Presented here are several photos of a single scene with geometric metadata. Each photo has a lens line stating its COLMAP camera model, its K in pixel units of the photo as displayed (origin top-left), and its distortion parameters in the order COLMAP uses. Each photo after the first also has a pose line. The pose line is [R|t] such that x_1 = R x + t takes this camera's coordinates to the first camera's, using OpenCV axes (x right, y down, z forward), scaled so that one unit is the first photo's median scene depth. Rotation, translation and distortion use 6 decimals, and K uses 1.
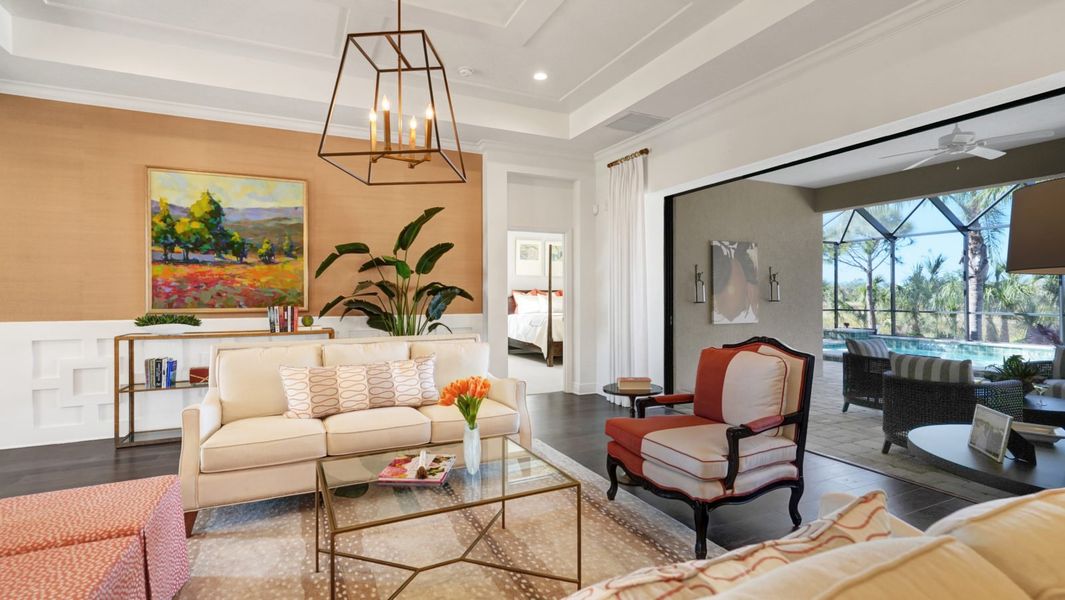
lens RADIAL K [[505.3, 0, 529.8], [0, 505.3, 299.4], [0, 0, 1]] dist [-0.003920, -0.000877]
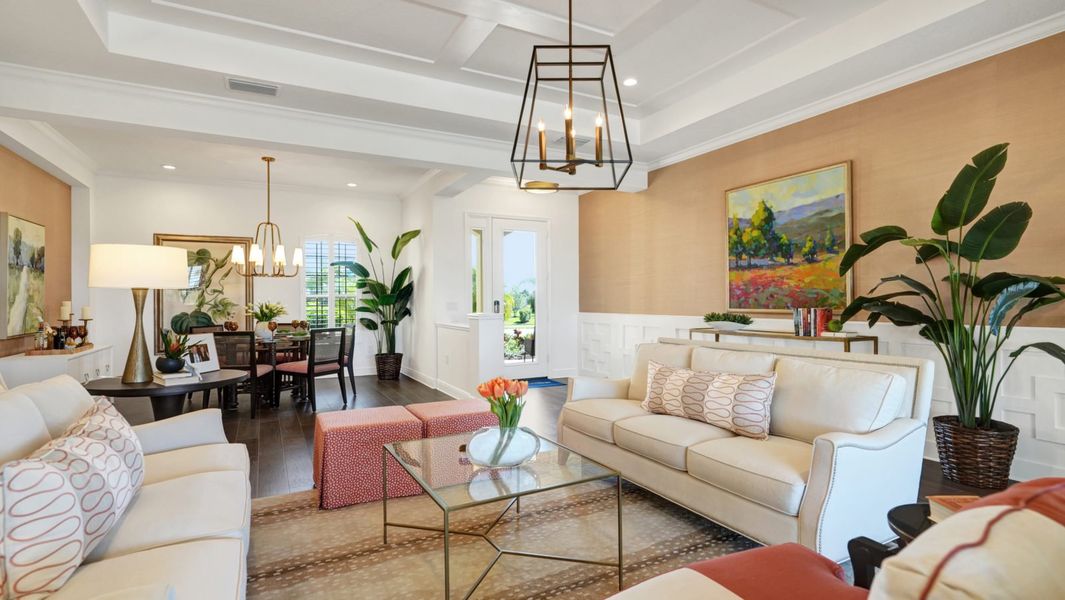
lens RADIAL K [[505.3, 0, 530.1], [0, 505.3, 297.9], [0, 0, 1]] dist [-0.003920, -0.000877]
pose [[0.049010, -0.003591, -0.998792, 0.406715], [0.000953, 0.999993, -0.003549, -0.002538], [0.998798, -0.000778, 0.049013, 0.447229]]
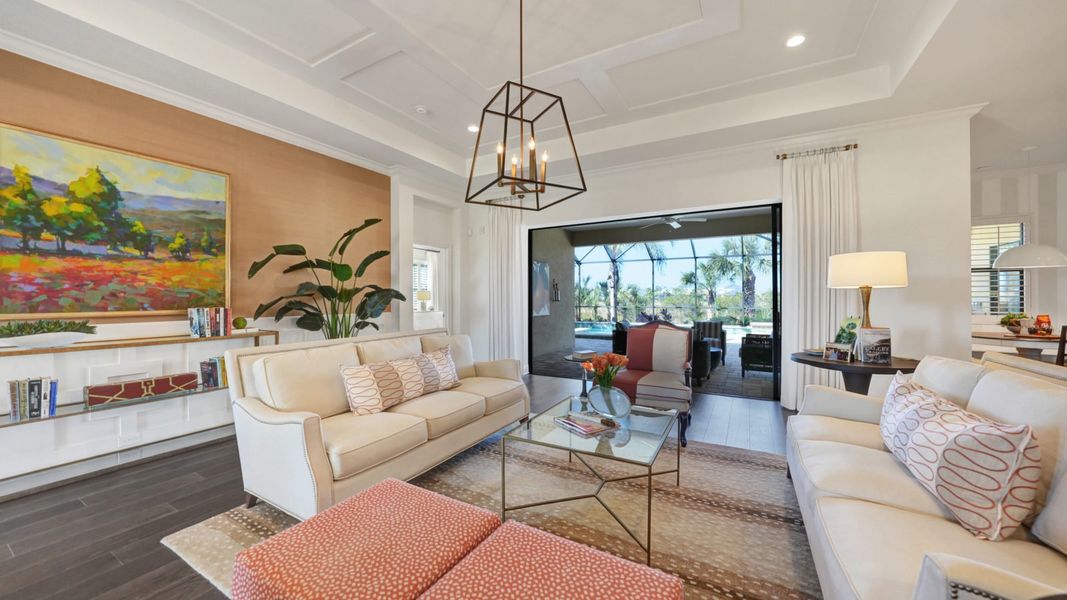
lens RADIAL K [[383.9, 0, 533.5], [0, 383.9, 298.1], [0, 0, 1]] dist [-0.009130, 0.001404]
pose [[0.822542, 0.000053, 0.568705, -0.404455], [0.002852, 0.999987, -0.004218, 0.000041], [-0.568698, 0.005092, 0.822531, 0.096844]]
